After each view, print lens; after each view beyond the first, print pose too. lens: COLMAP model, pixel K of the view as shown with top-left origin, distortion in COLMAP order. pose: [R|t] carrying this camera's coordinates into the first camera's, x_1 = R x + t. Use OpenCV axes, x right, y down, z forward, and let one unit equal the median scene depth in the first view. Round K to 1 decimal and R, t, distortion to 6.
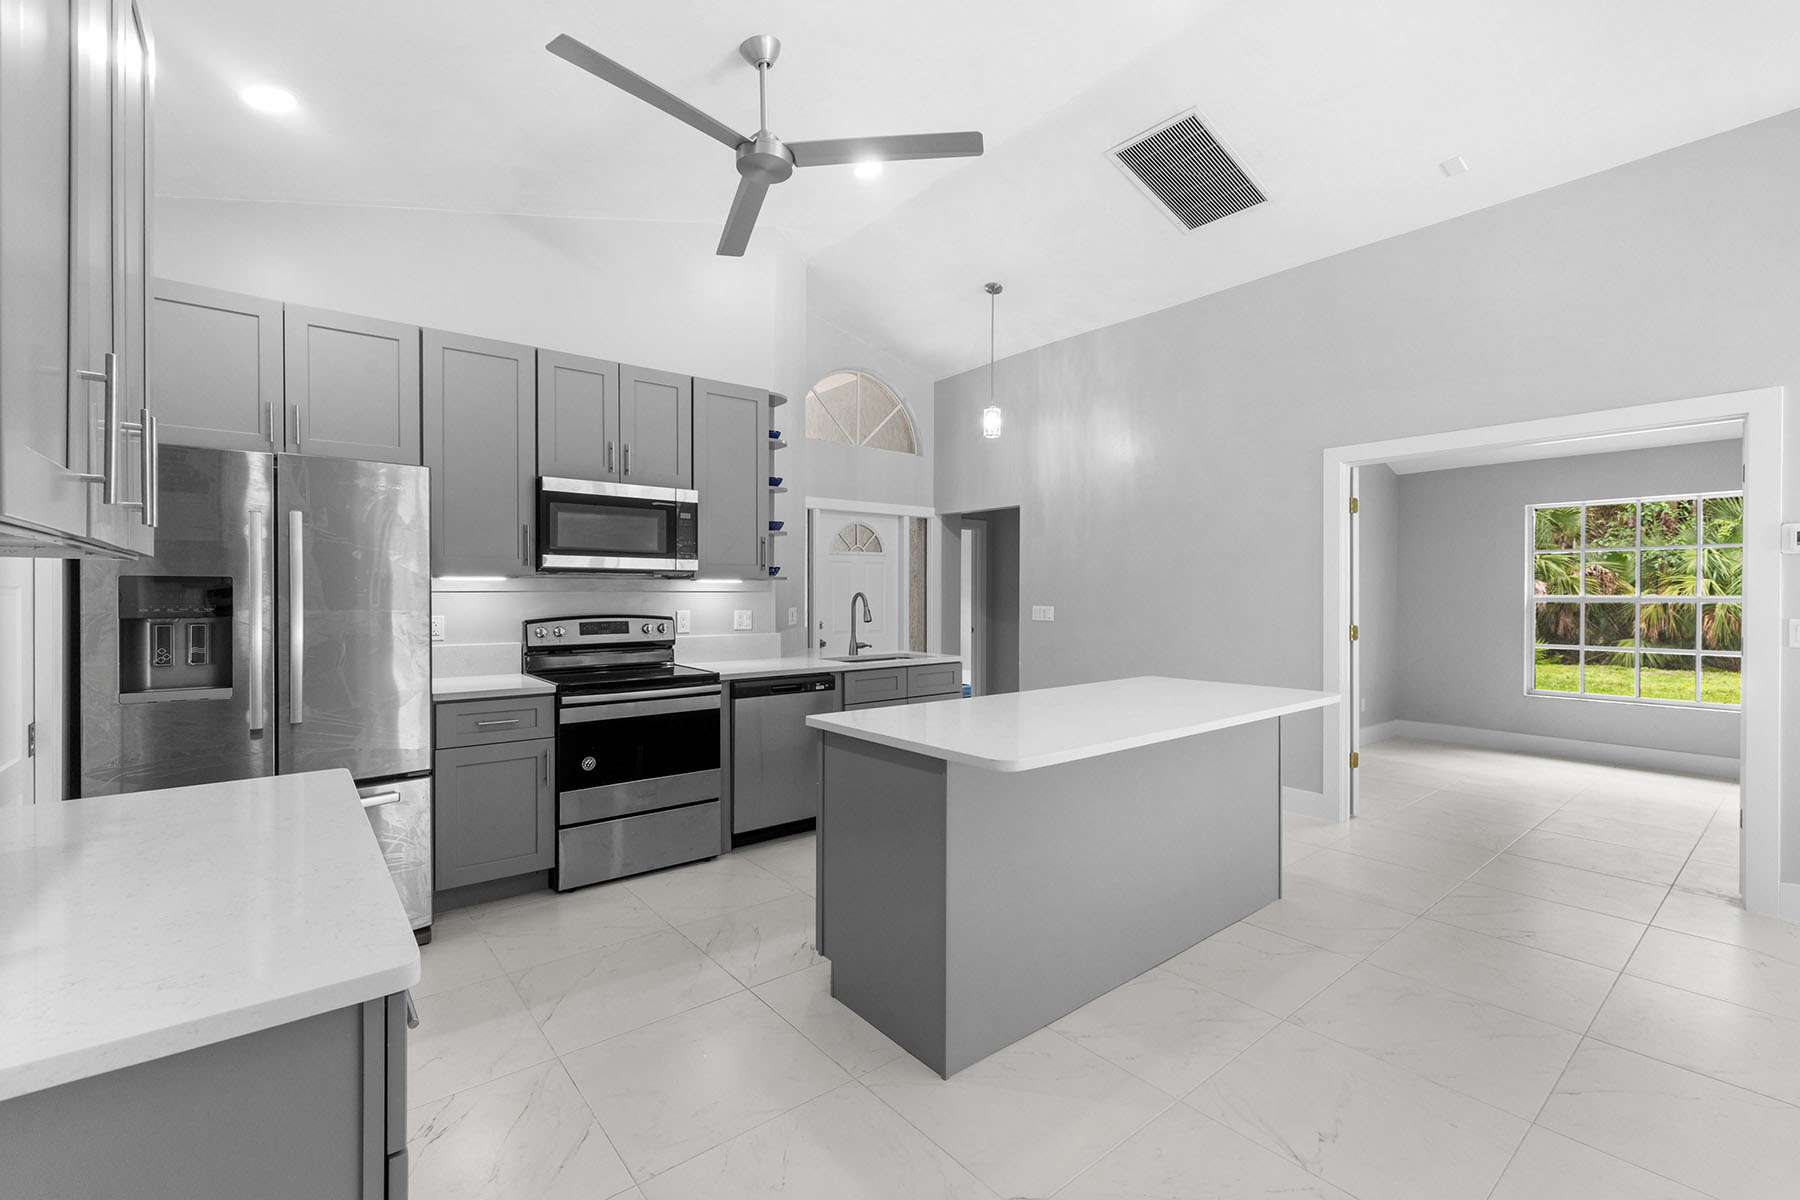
lens RADIAL K [[777.0, 0, 895.1], [0, 777.0, 596.1], [0, 0, 1]] dist [0.002305, 0.000093]
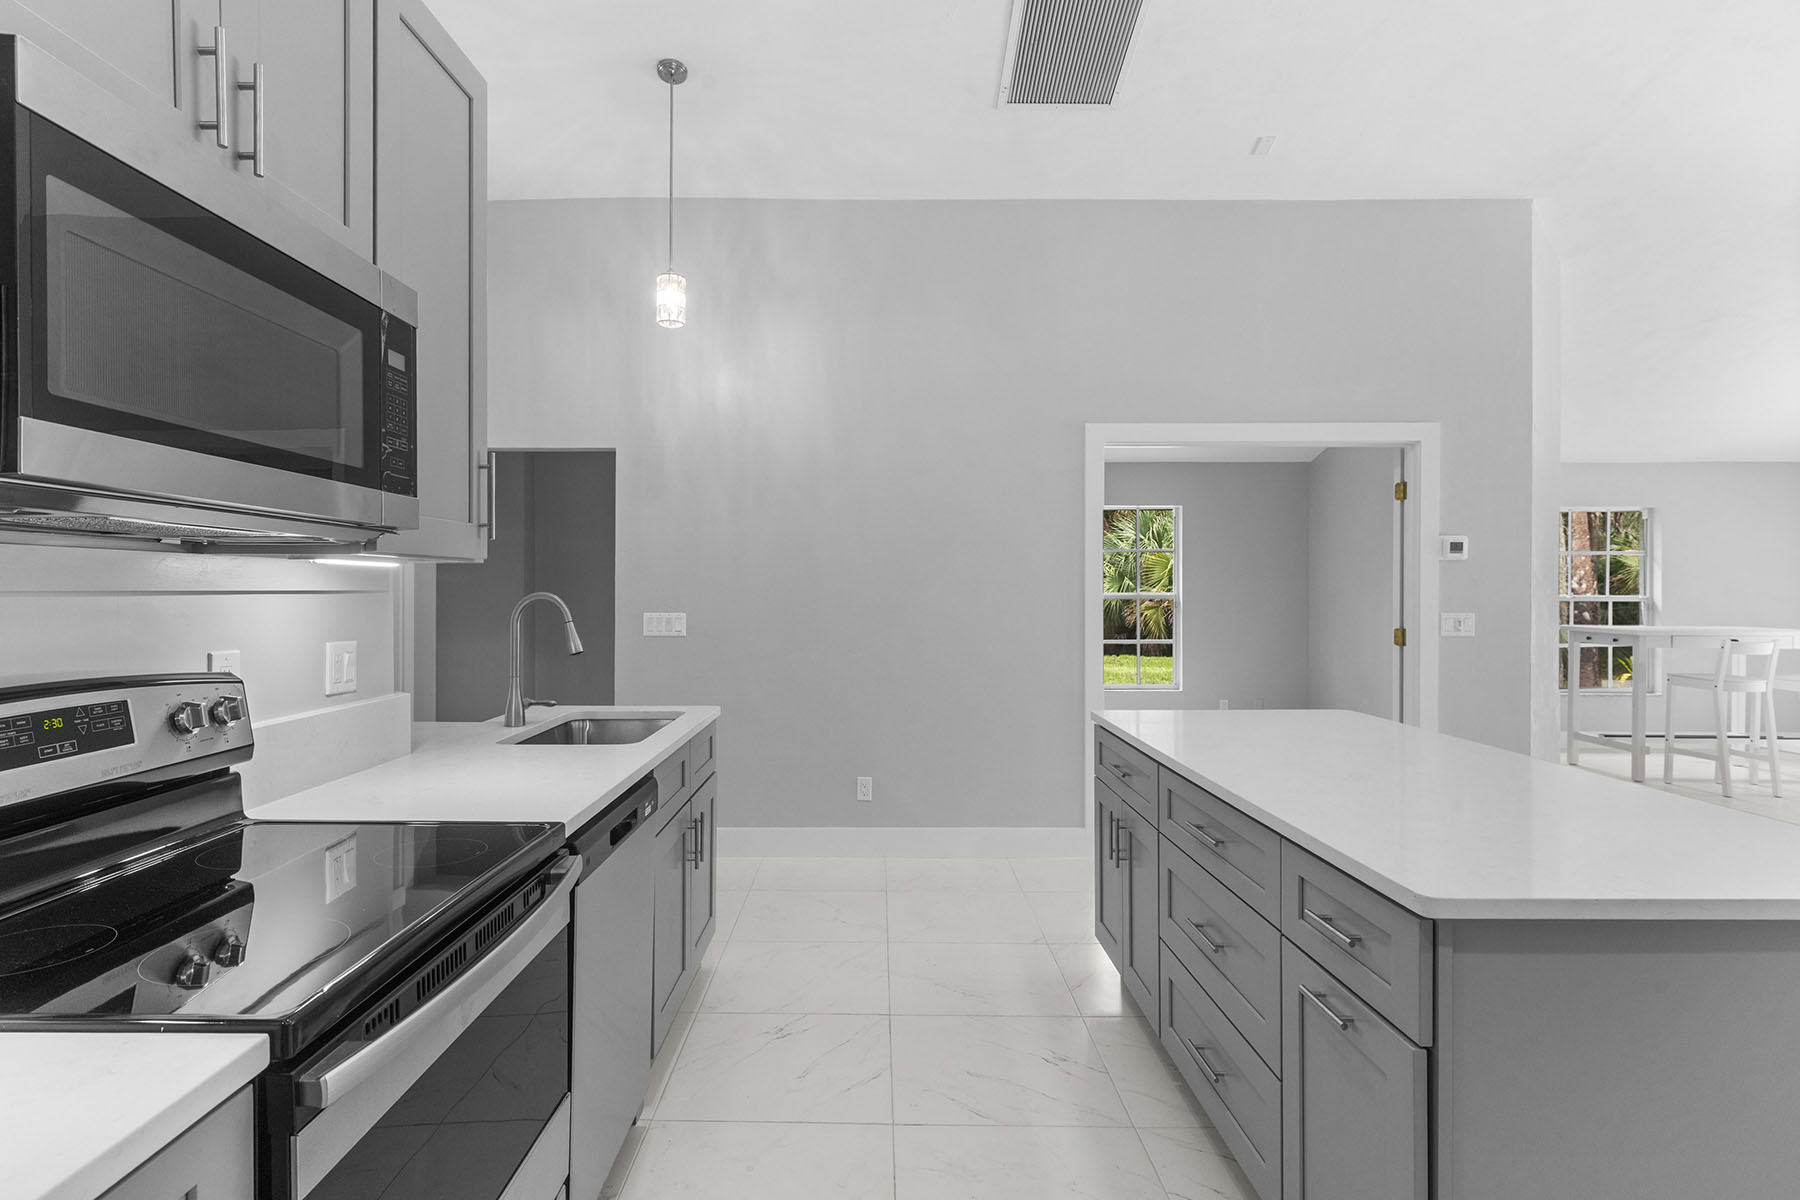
lens RADIAL K [[942.4, 0, 892.1], [0, 942.4, 592.2], [0, 0, 1]] dist [0.004062, 0.000668]
pose [[0.626018, -0.002313, 0.779805, -0.405570], [0.002700, 0.999996, 0.000798, -0.005375], [-0.779804, 0.001606, 0.626022, 0.535734]]
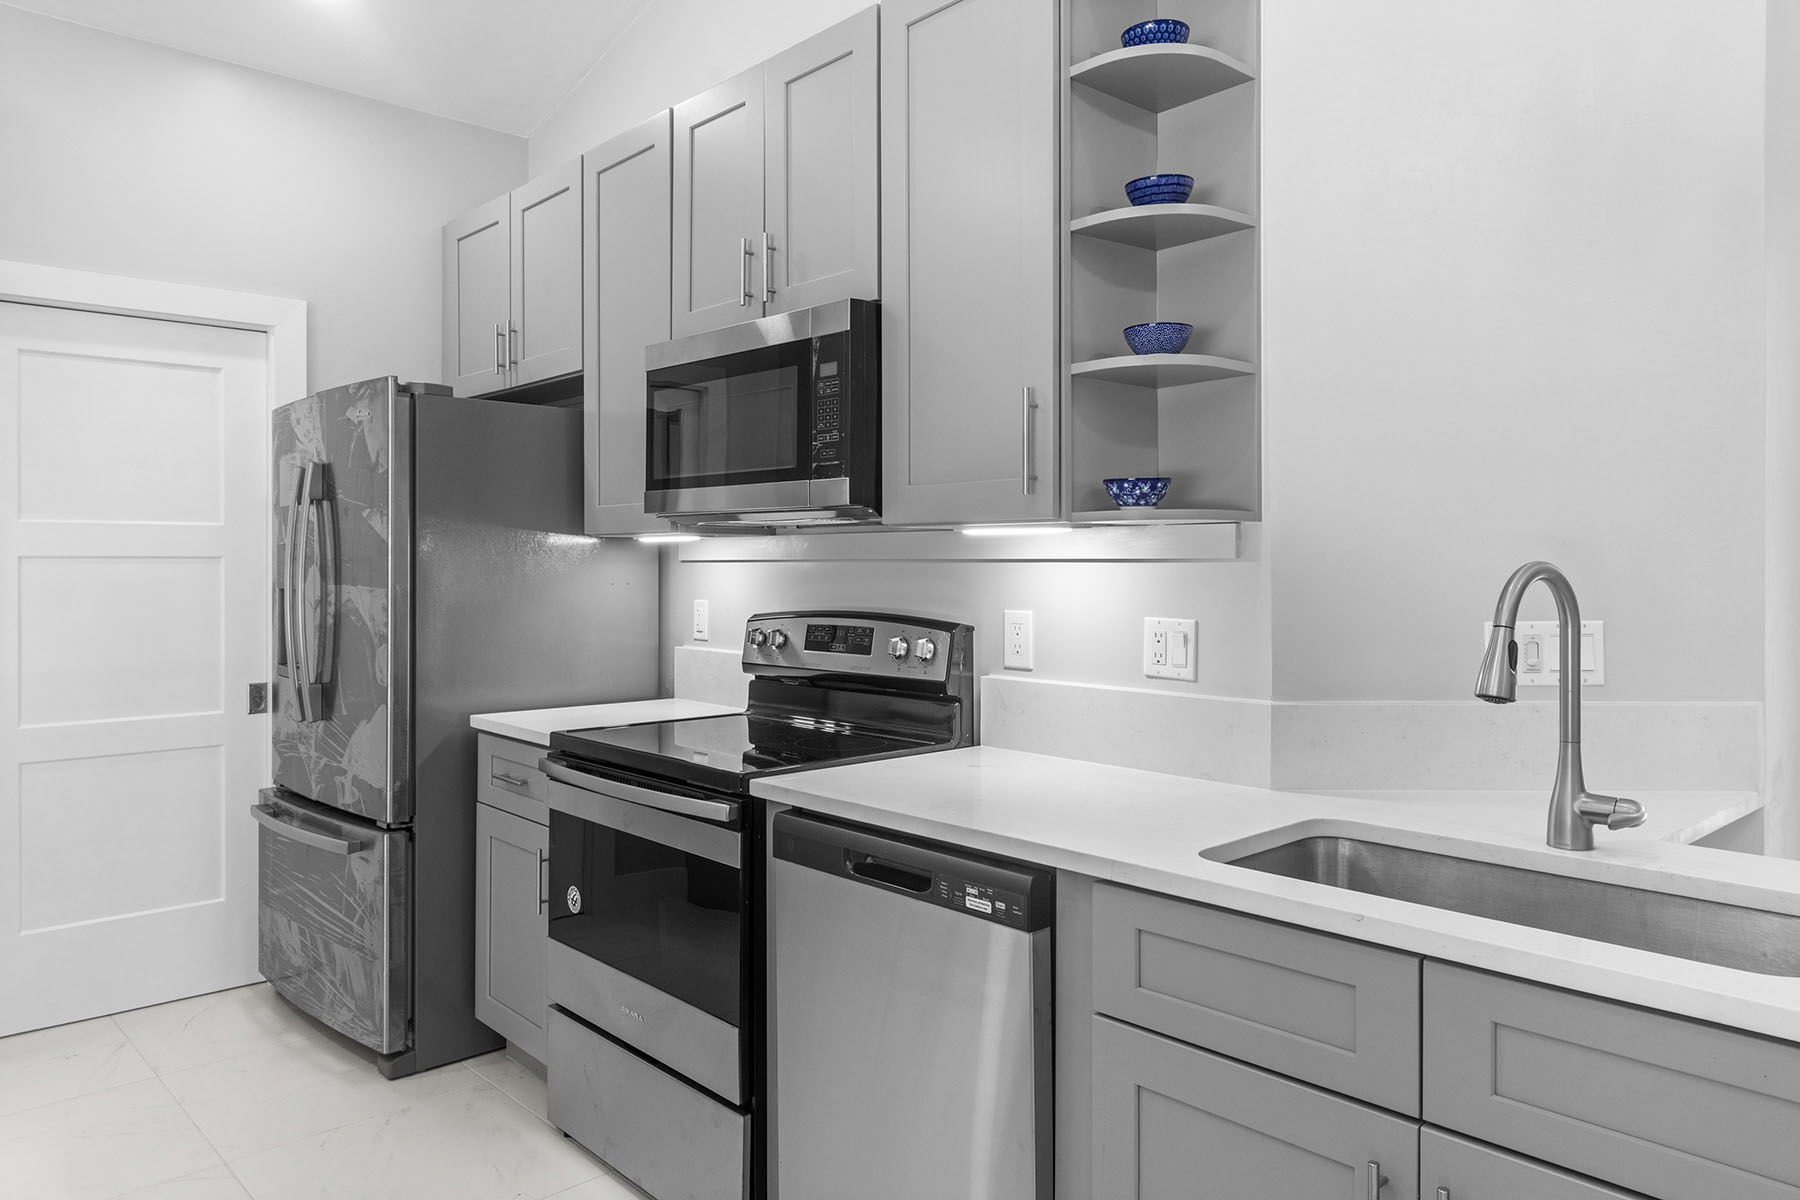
lens RADIAL K [[1206.4, 0, 877.3], [0, 1206.4, 571.1], [0, 0, 1]] dist [0.011350, 0.000526]
pose [[0.061837, 0.005352, -0.998072, 0.314696], [-0.007393, 0.999961, 0.004904, -0.002990], [0.998059, 0.007075, 0.061874, 0.894661]]
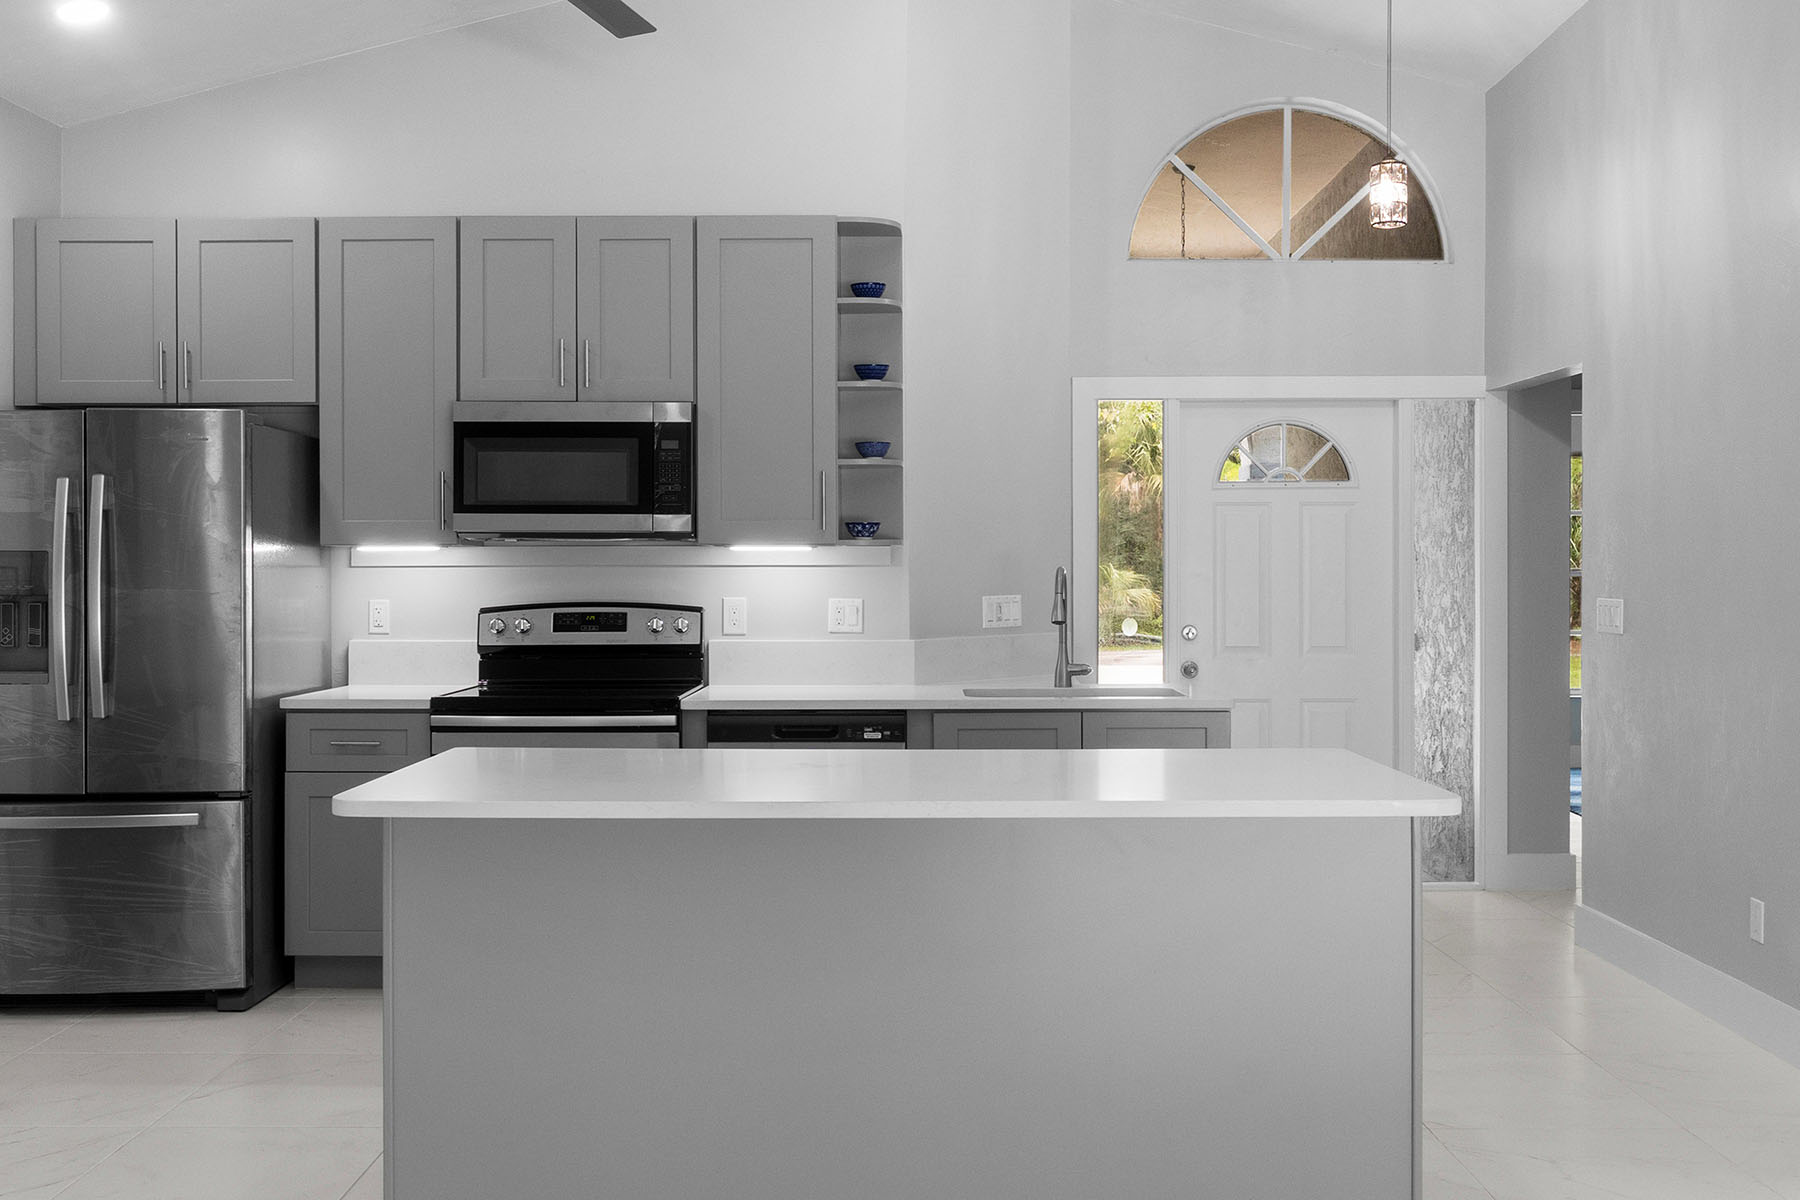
lens RADIAL K [[1745.4, 0, 906.1], [0, 1745.4, 570.7], [0, 0, 1]] dist [0.013014, 0.005155]
pose [[0.772743, 0.000289, -0.634719, 0.693153], [-0.002196, 0.999995, -0.002217, 0.000562], [0.634715, 0.003107, 0.772740, 0.035120]]
